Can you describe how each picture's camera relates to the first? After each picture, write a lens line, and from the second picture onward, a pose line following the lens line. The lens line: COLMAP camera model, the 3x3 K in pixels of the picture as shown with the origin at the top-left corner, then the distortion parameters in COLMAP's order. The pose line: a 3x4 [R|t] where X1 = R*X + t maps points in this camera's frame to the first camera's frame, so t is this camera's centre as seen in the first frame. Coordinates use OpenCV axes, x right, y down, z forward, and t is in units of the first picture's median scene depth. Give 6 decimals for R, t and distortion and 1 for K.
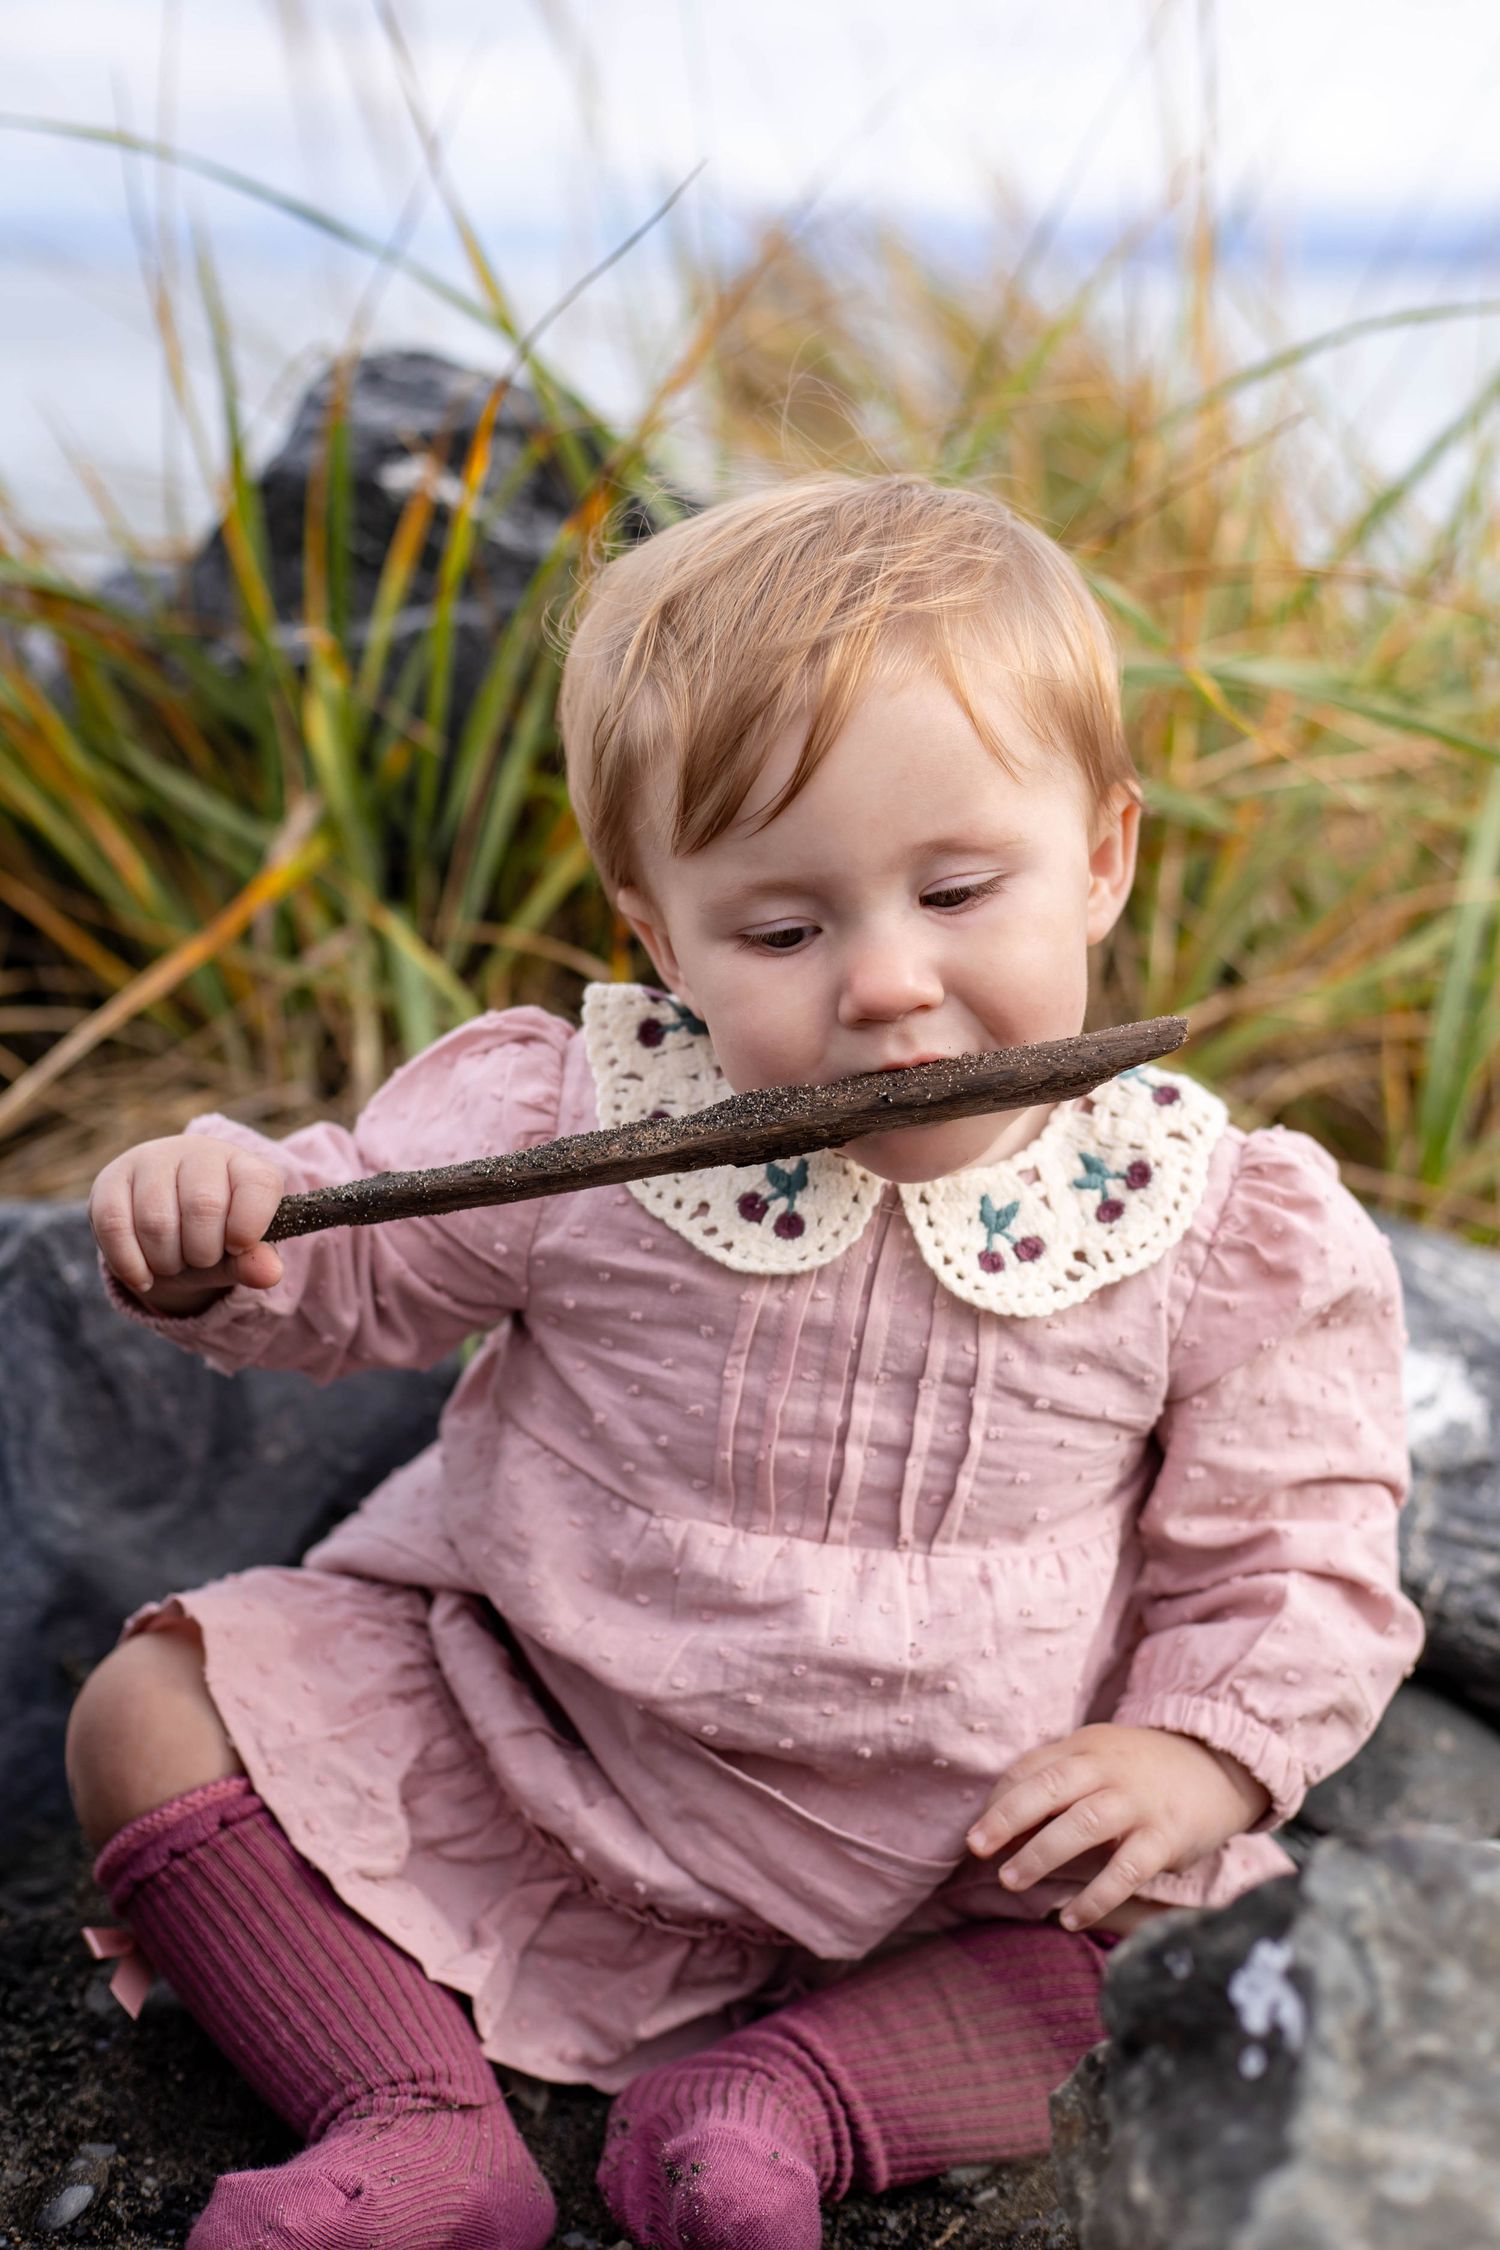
lens RADIAL K [[3677.5, 0, 748.5], [0, 3677.5, 1003.0], [0, 0, 1]] dist [0.045648, -0.067851]
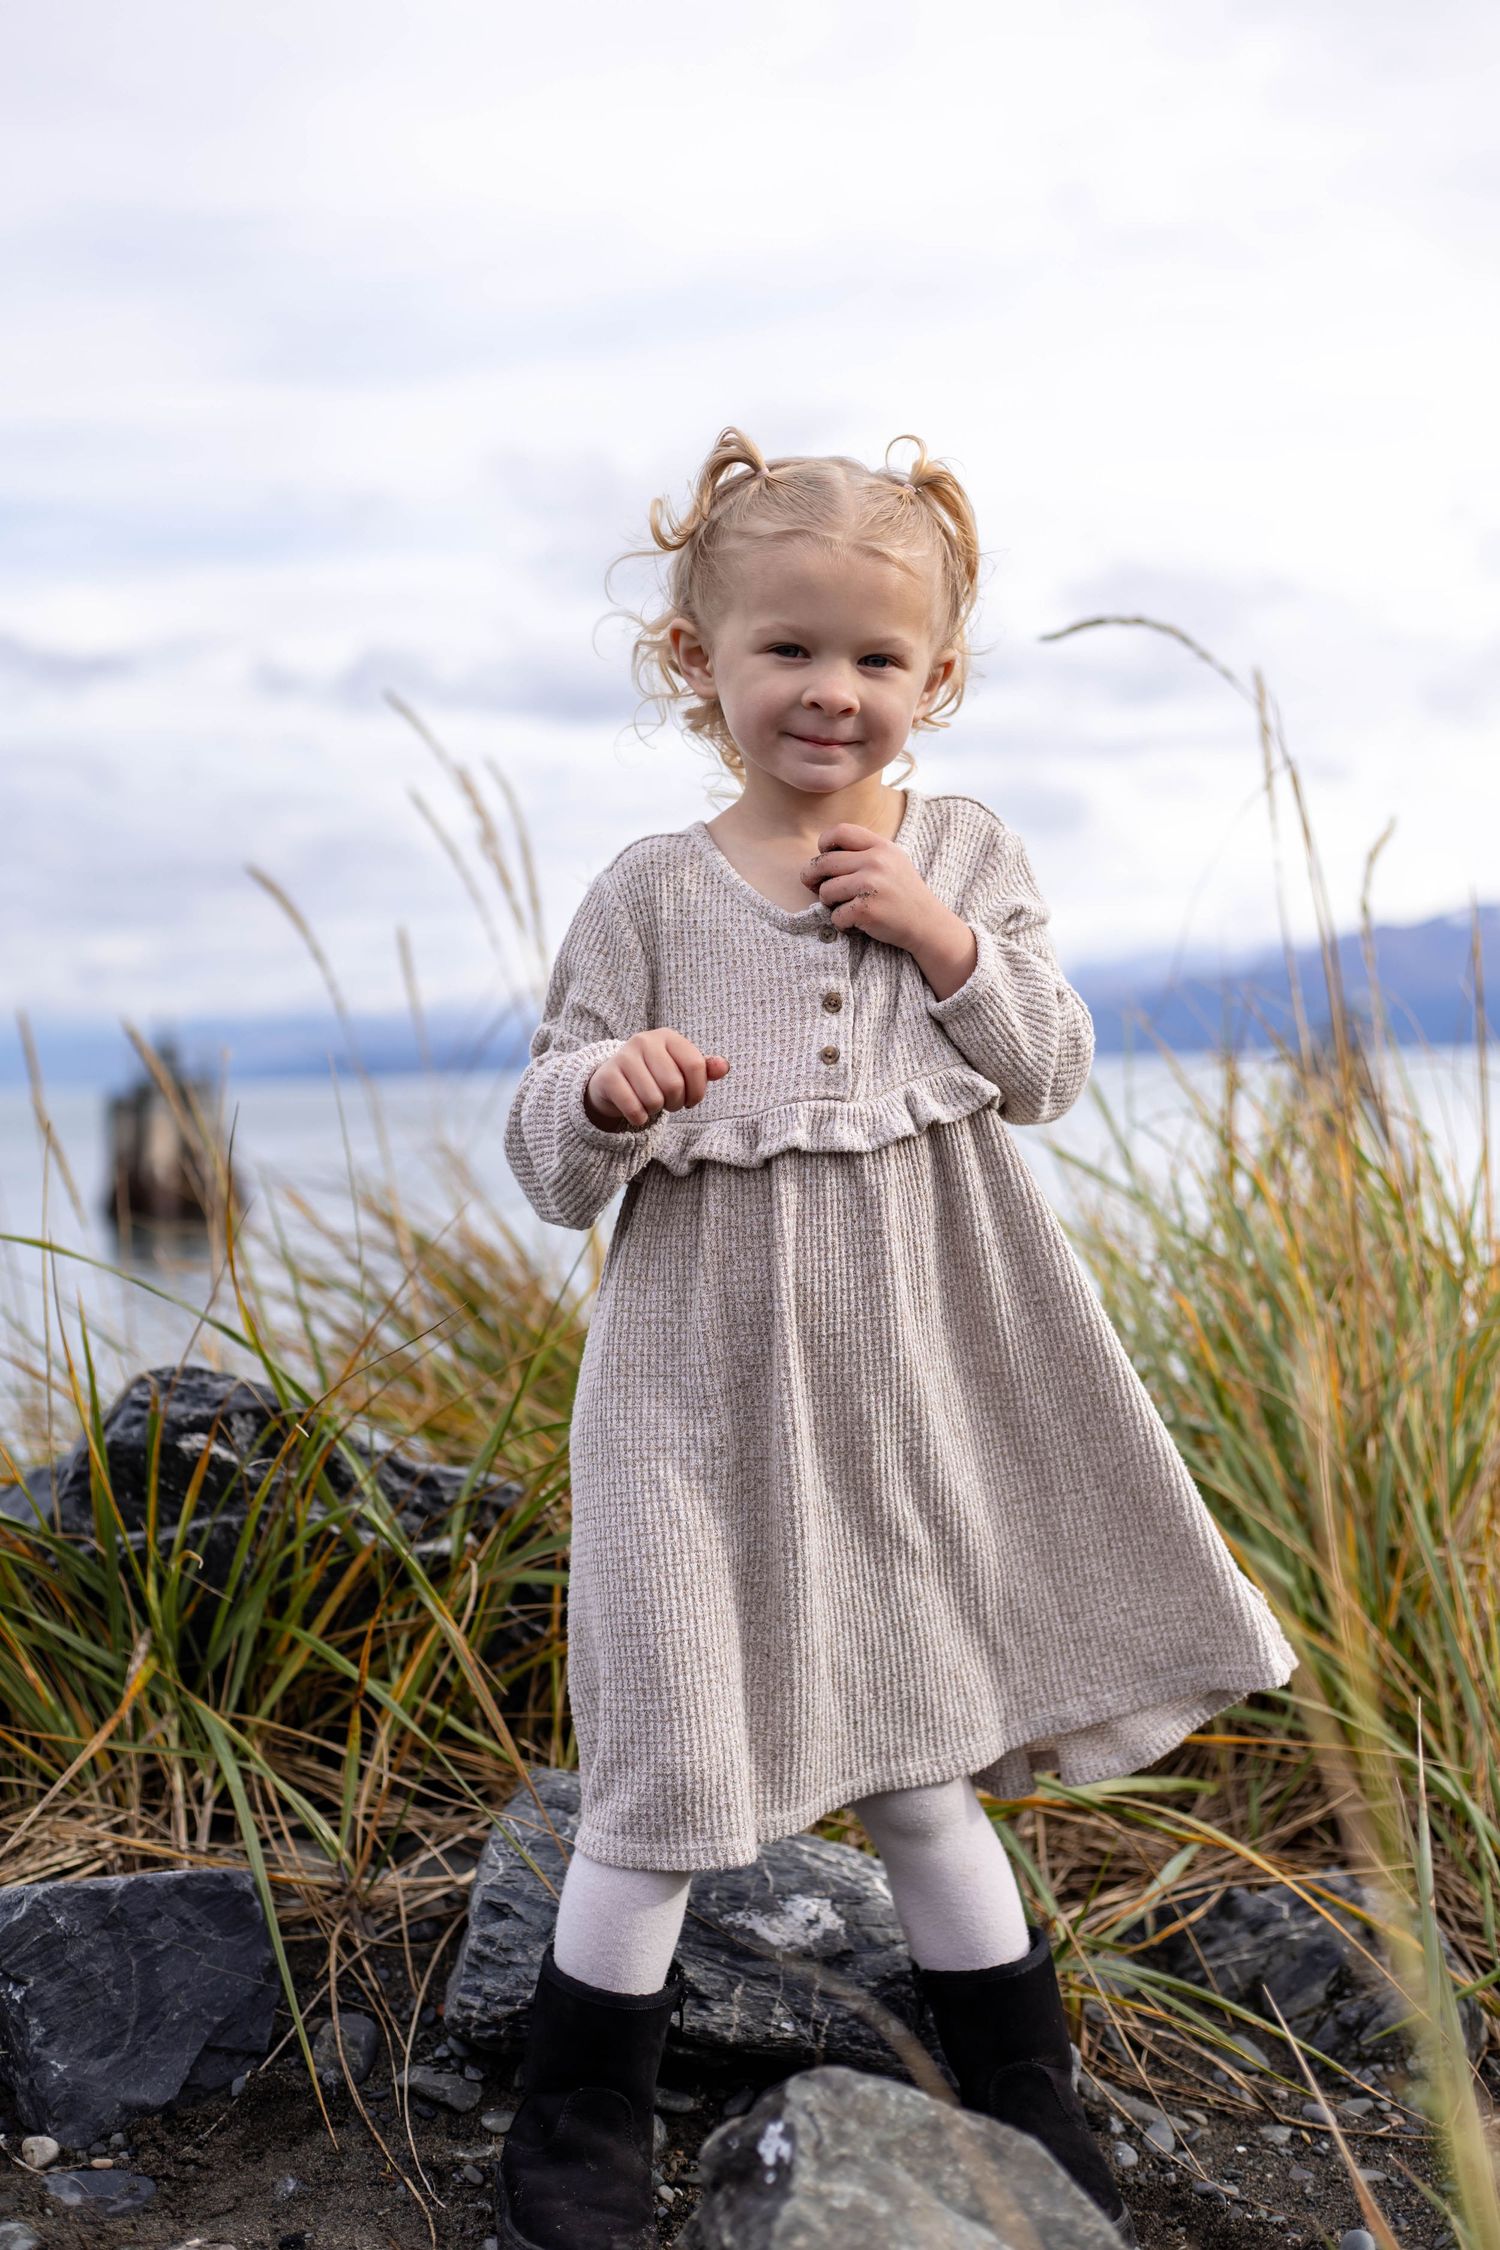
lens RADIAL K [[3206.1, 0, 713.9], [0, 3206.1, 1124.7], [0, 0, 1]] dist [0.023793, -0.009686]
pose [[0.982914, -0.049672, 0.177238, -0.157508], [0.081218, 0.981133, -0.175446, -0.006895], [-0.165179, 0.186844, 0.968403, -0.756308]]
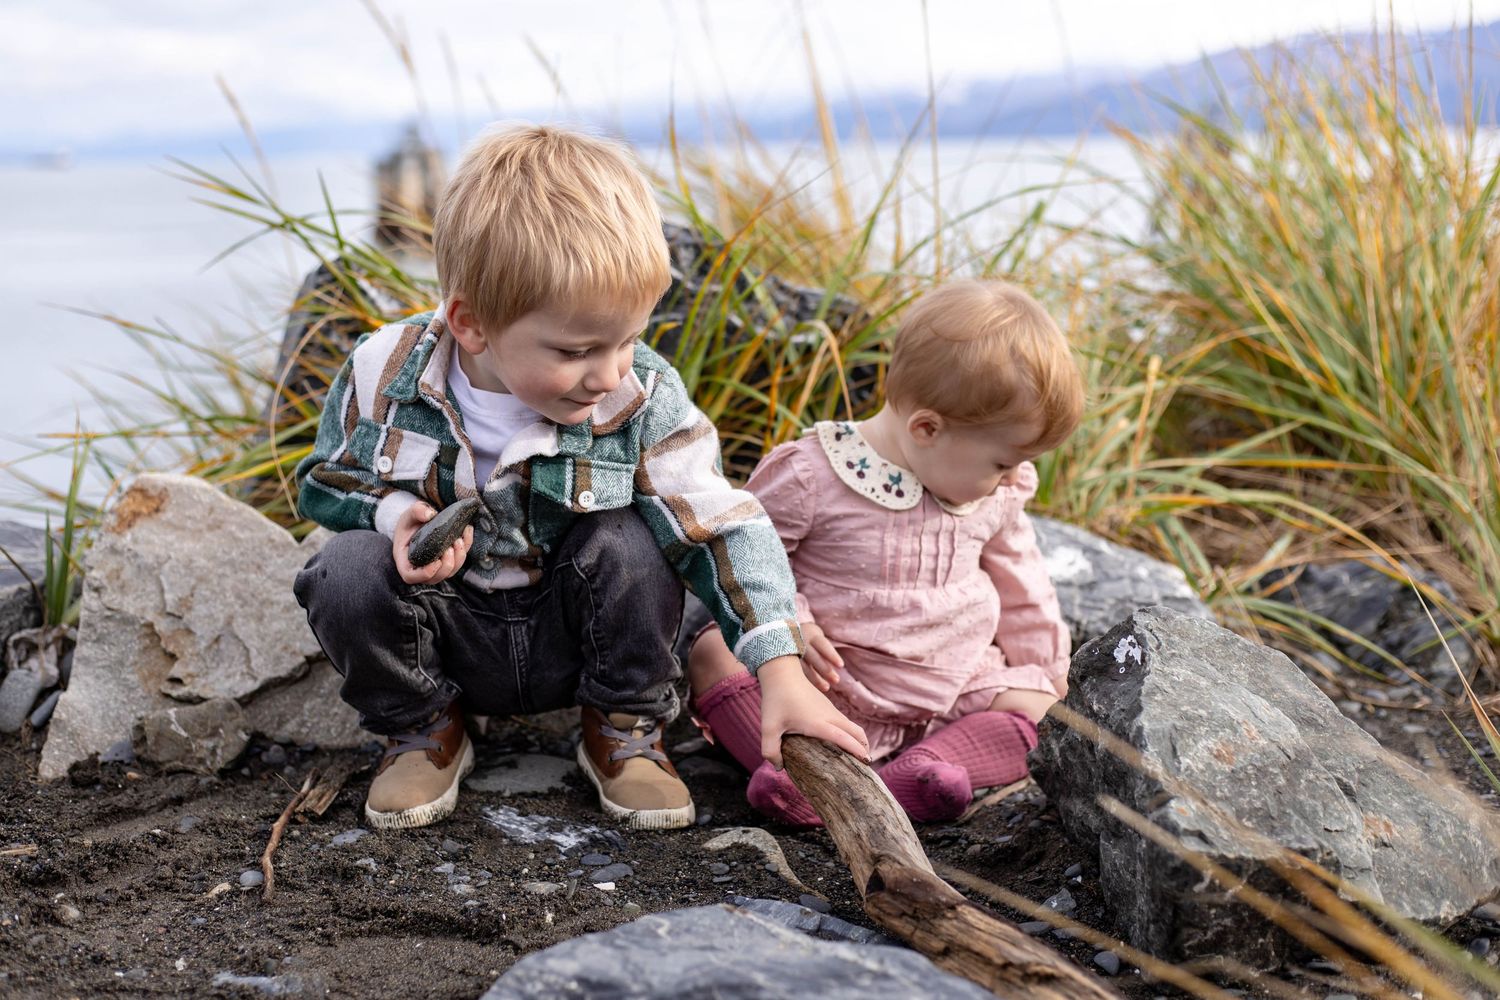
lens RADIAL K [[2138.4, 0, 750.0], [0, 2138.4, 500.0], [0, 0, 1]] dist [0.040323, 0.013579]
pose [[0.985584, -0.067155, 0.155290, -0.389047], [0.072789, 0.996869, -0.030874, 0.111291], [-0.152731, 0.041732, 0.987386, -0.749203]]
